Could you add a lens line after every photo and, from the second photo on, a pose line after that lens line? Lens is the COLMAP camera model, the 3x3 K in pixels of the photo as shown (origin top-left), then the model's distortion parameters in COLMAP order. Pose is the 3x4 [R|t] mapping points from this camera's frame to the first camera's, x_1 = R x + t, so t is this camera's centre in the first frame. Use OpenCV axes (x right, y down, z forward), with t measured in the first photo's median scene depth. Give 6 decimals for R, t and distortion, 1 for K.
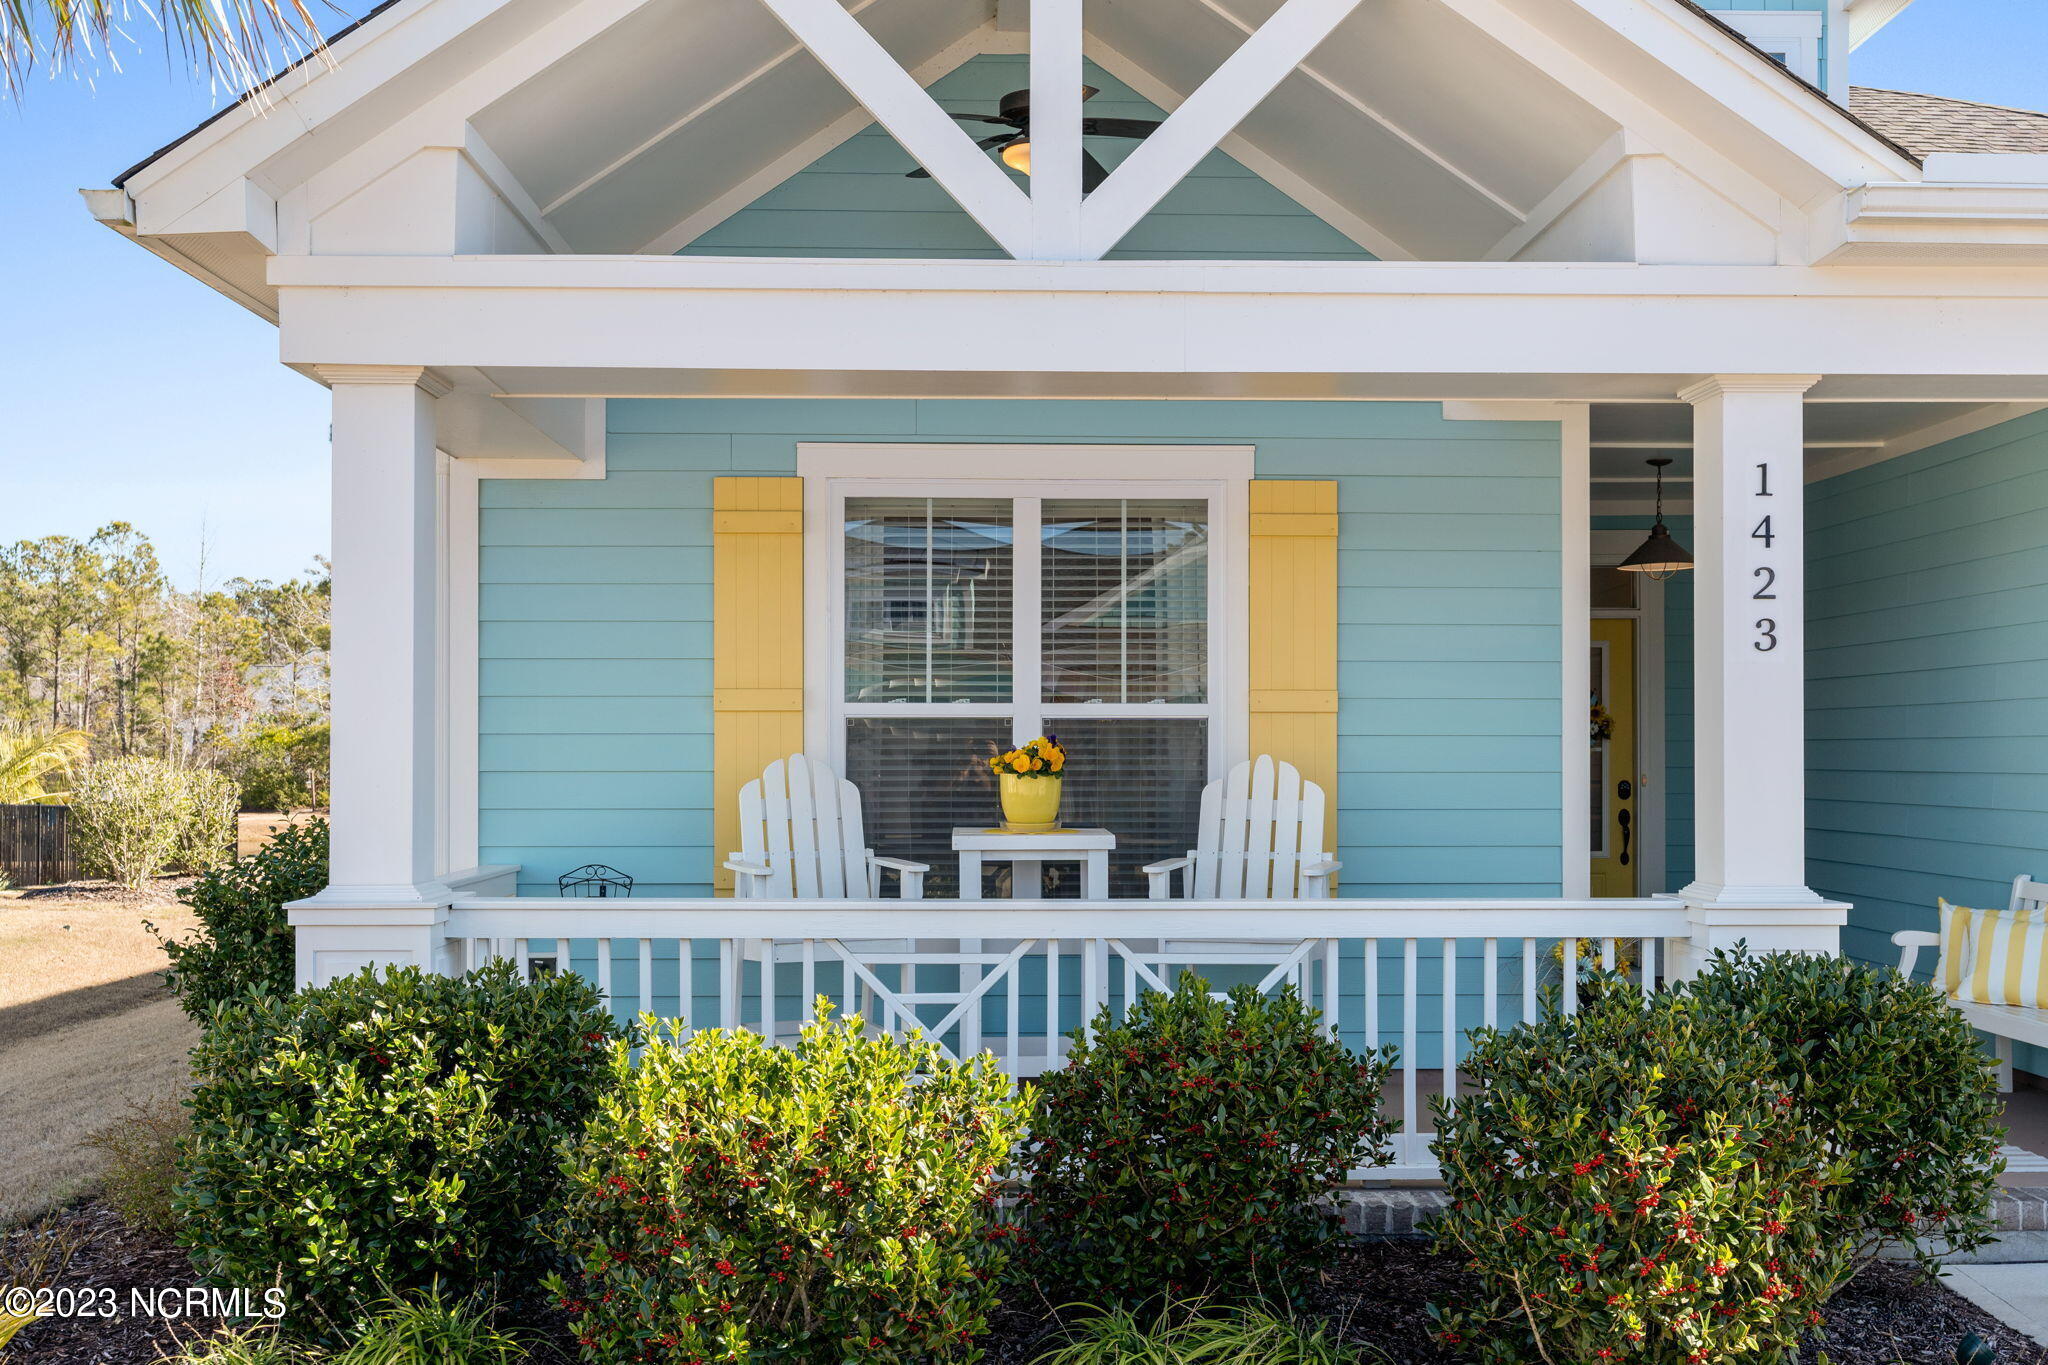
lens RADIAL K [[2186.1, 0, 1022.7], [0, 2186.1, 725.4], [0, 0, 1]] dist [0.018565, -0.003327]
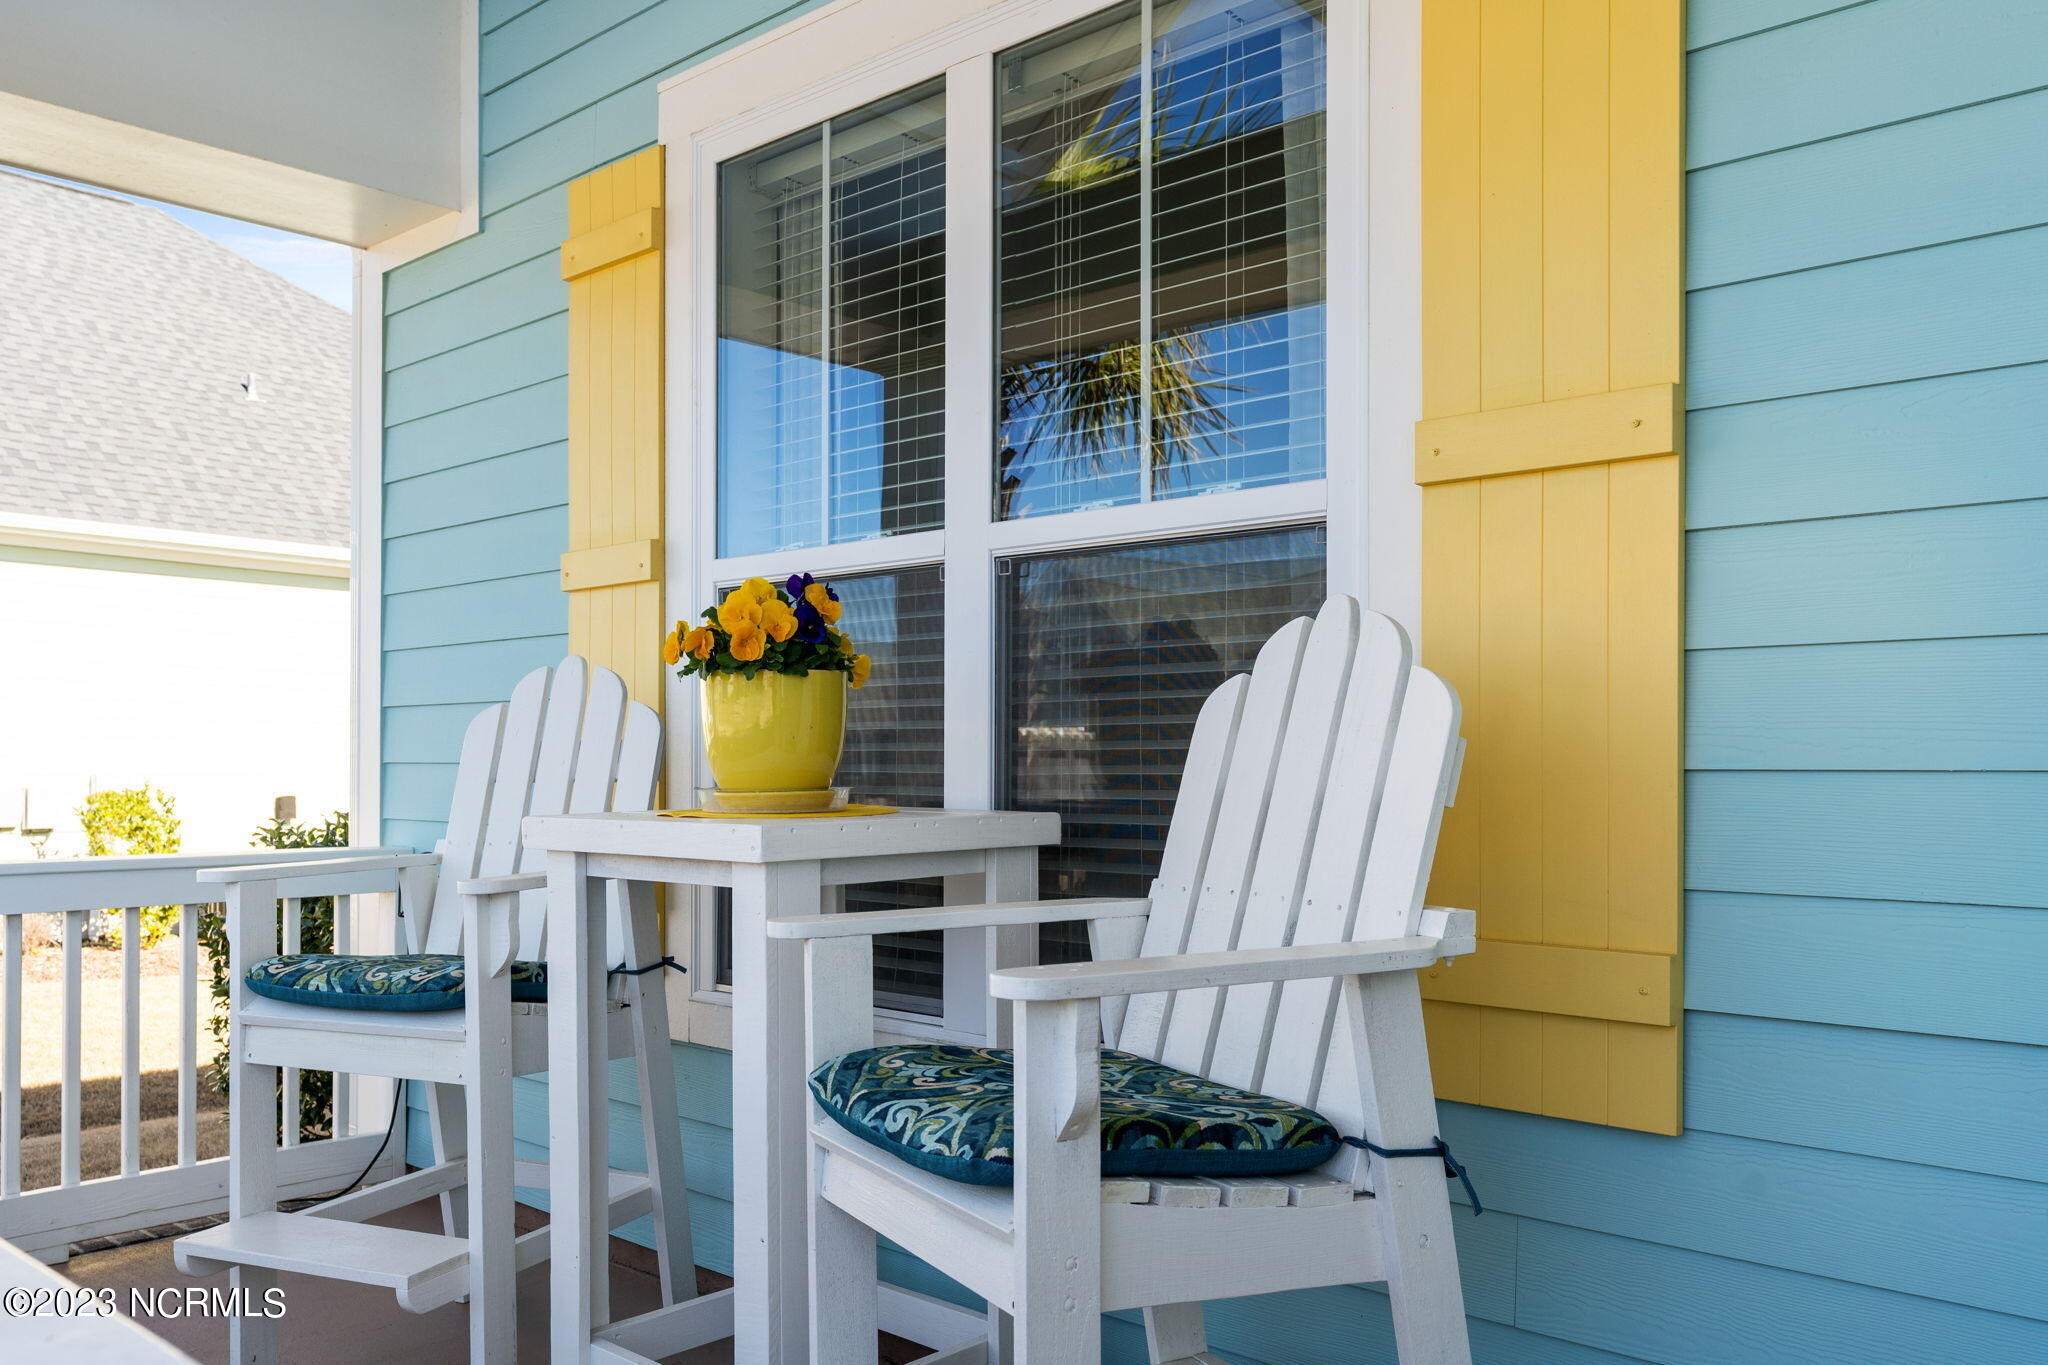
lens RADIAL K [[1776.9, 0, 922.5], [0, 1776.9, 686.7], [0, 0, 1]] dist [-0.000413, -0.007444]
pose [[0.679209, -0.034359, -0.733140, 0.256939], [0.006745, 0.999154, -0.040577, 0.036792], [0.733914, 0.022615, 0.678866, 0.762501]]
